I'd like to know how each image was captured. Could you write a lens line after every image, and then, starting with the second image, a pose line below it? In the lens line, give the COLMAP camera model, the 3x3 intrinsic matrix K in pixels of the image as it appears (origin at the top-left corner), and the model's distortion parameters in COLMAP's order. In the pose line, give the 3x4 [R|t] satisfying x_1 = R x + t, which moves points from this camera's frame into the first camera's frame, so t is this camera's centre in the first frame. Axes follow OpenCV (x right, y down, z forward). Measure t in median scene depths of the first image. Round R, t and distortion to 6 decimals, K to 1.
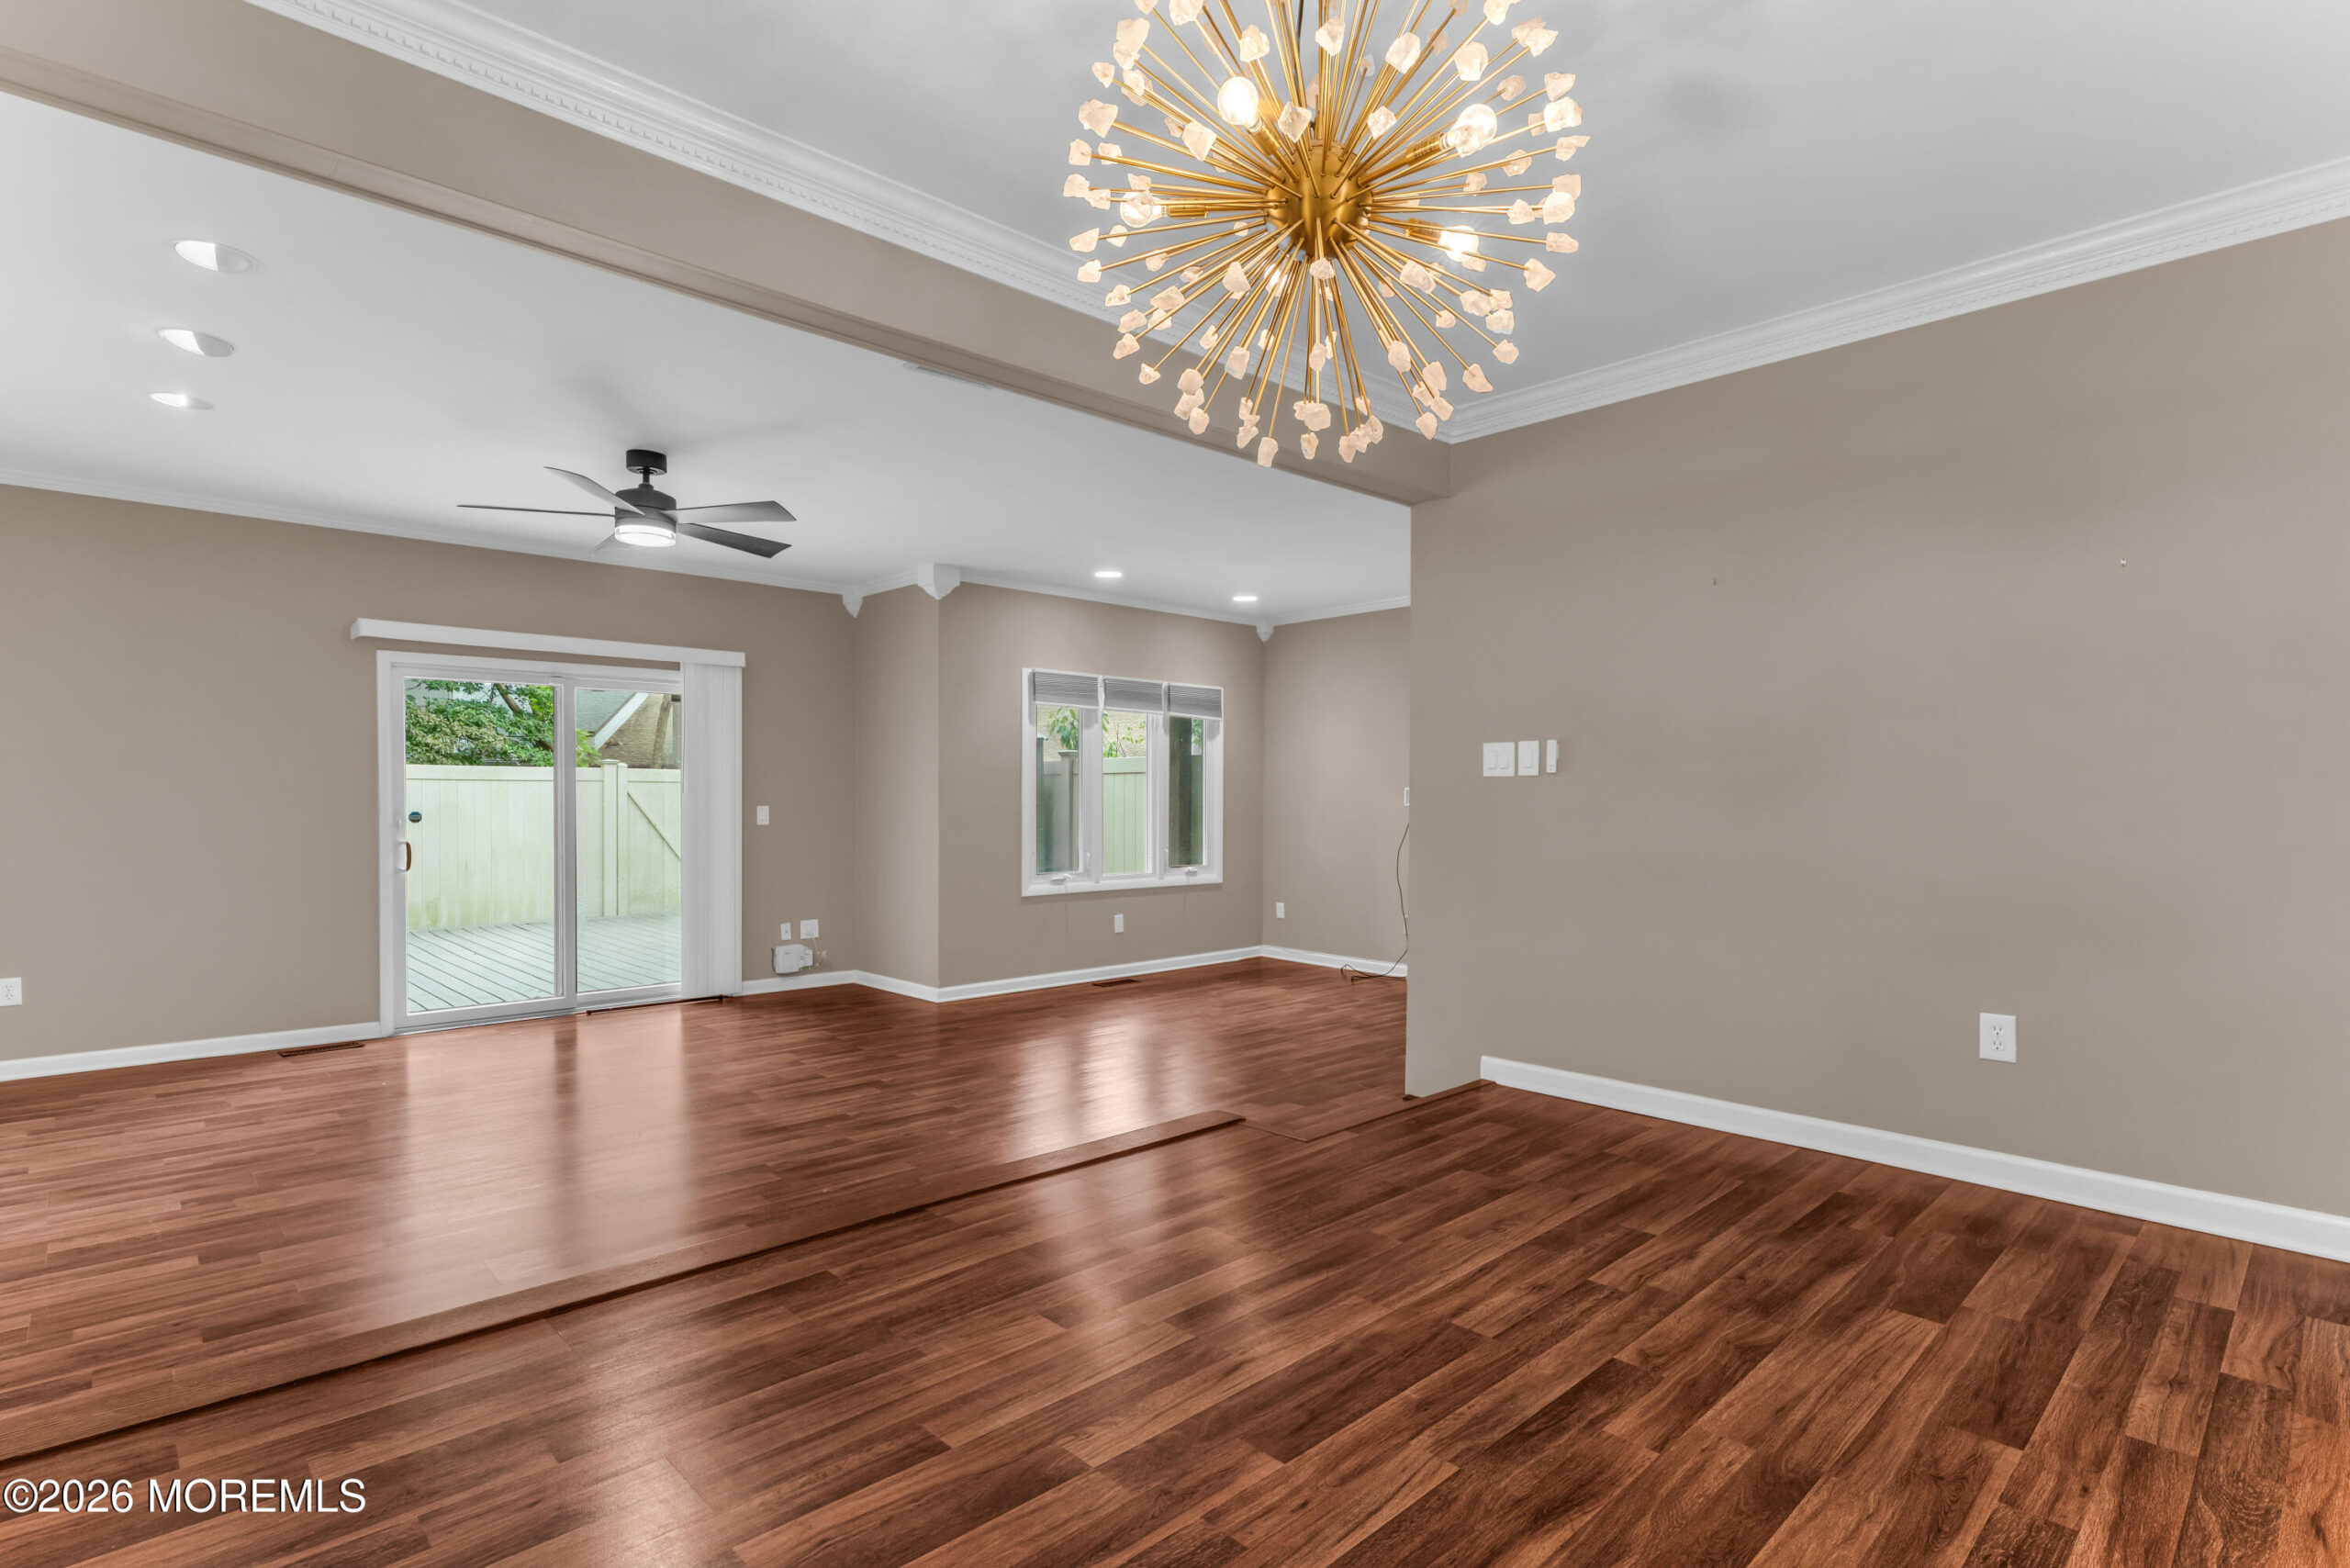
lens RADIAL K [[1145.2, 0, 1143.0], [0, 1145.2, 809.2], [0, 0, 1]] dist [0.007372, -0.000304]
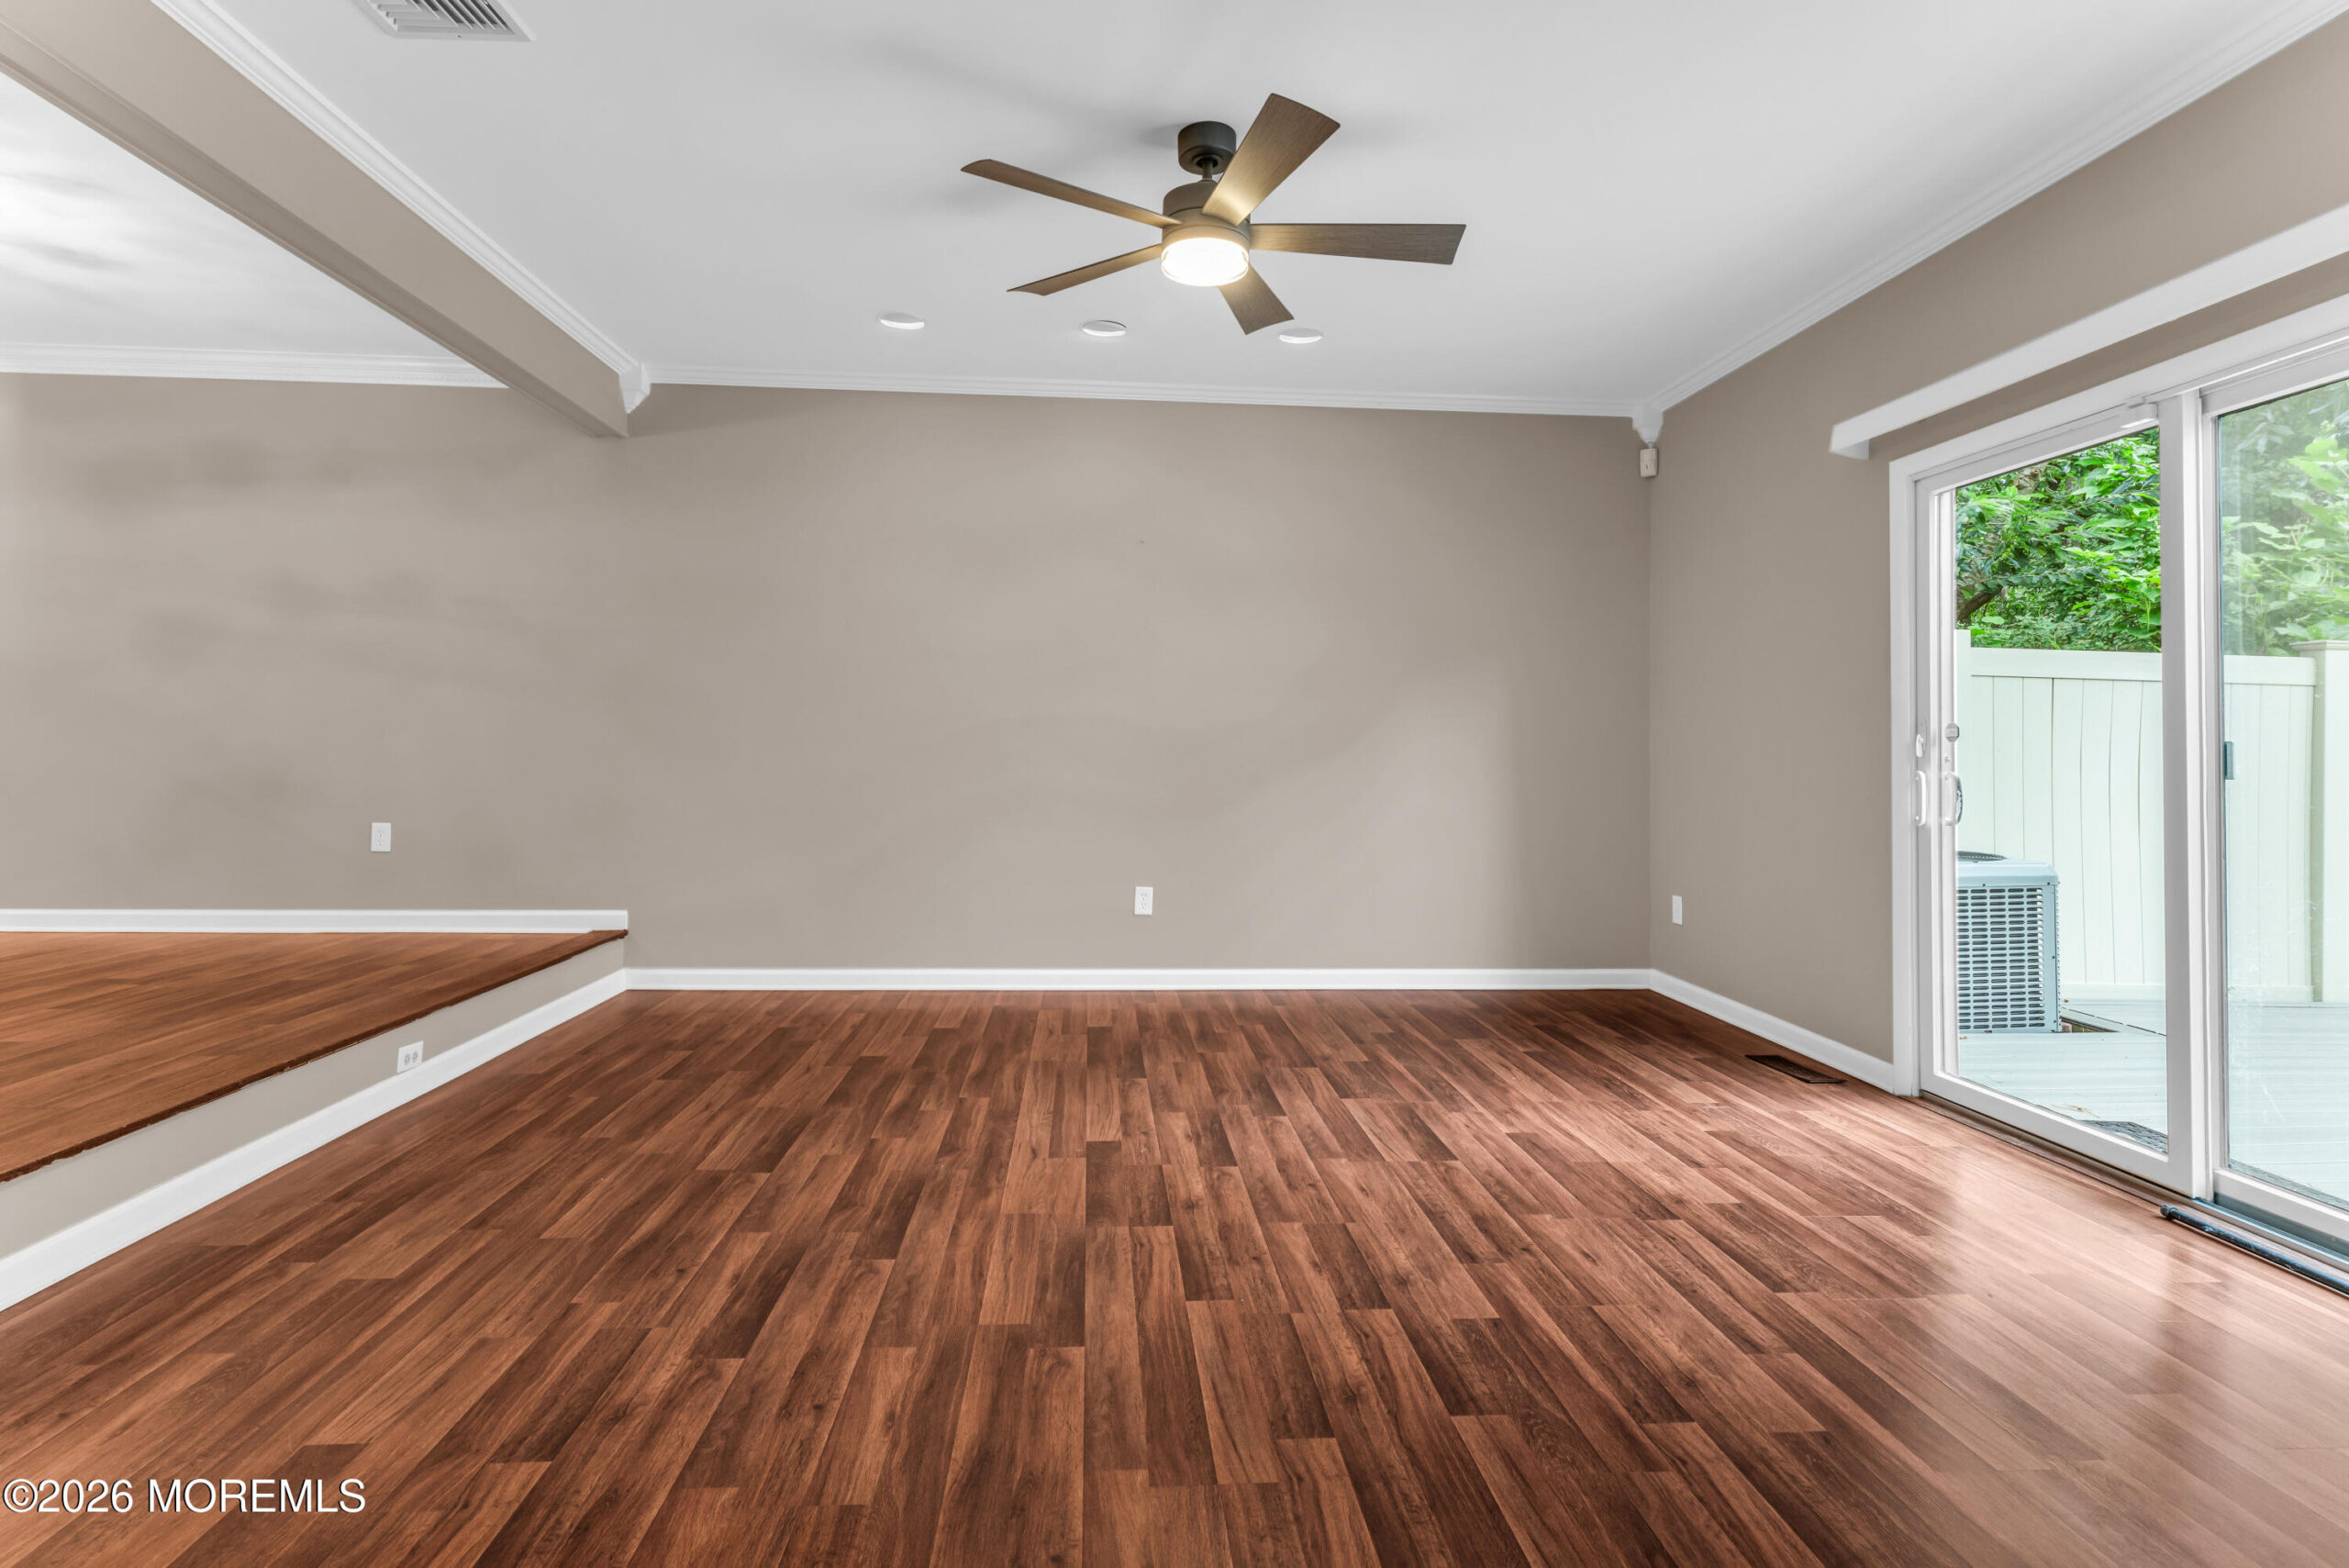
lens RADIAL K [[1157.5, 0, 1173.0], [0, 1157.5, 719.8], [0, 0, 1]] dist [-0.001622, -0.000637]
pose [[-0.611987, -0.035607, -0.790066, 0.055049], [-0.025274, 0.999356, -0.025462, 0.023580], [0.790464, 0.004386, -0.612493, 0.958736]]
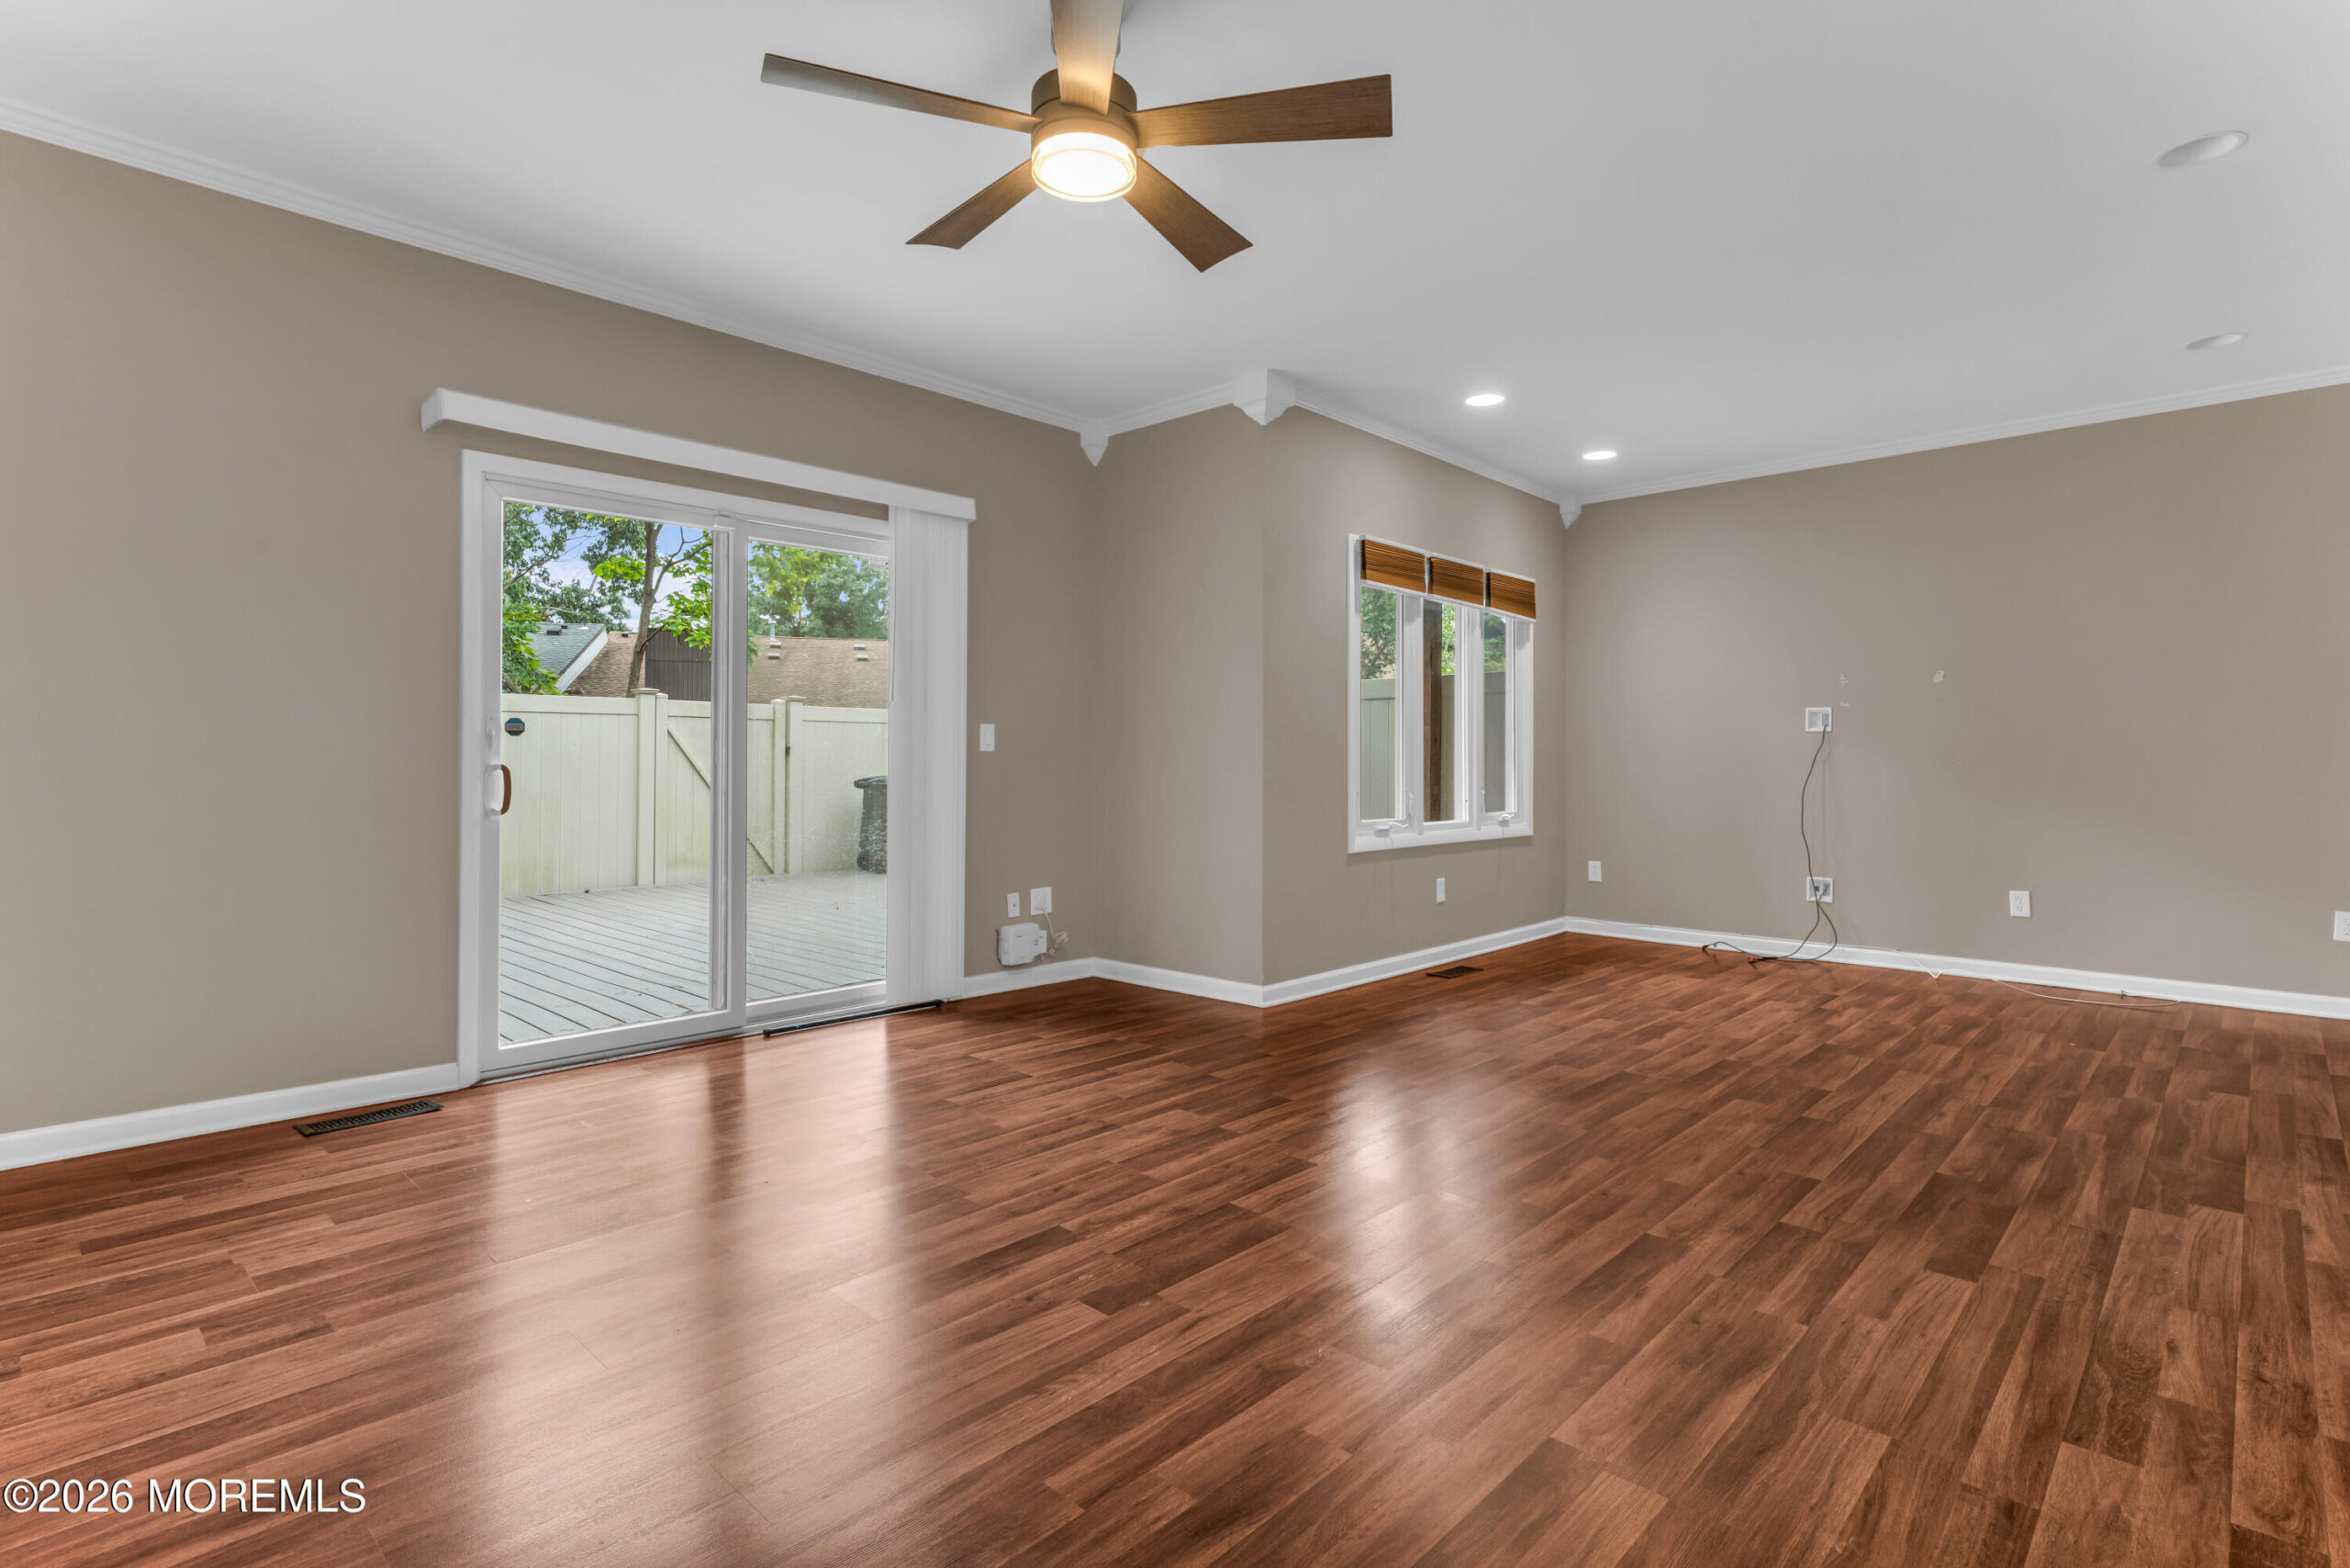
lens RADIAL K [[1142.7, 0, 1167.9], [0, 1142.7, 748.6], [0, 0, 1]] dist [-0.003557, 0.000186]
pose [[0.997128, 0.001002, 0.075734, -0.300465], [0.000573, 0.999784, -0.020771, 0.028896], [-0.075738, 0.020754, 0.996912, 0.329921]]
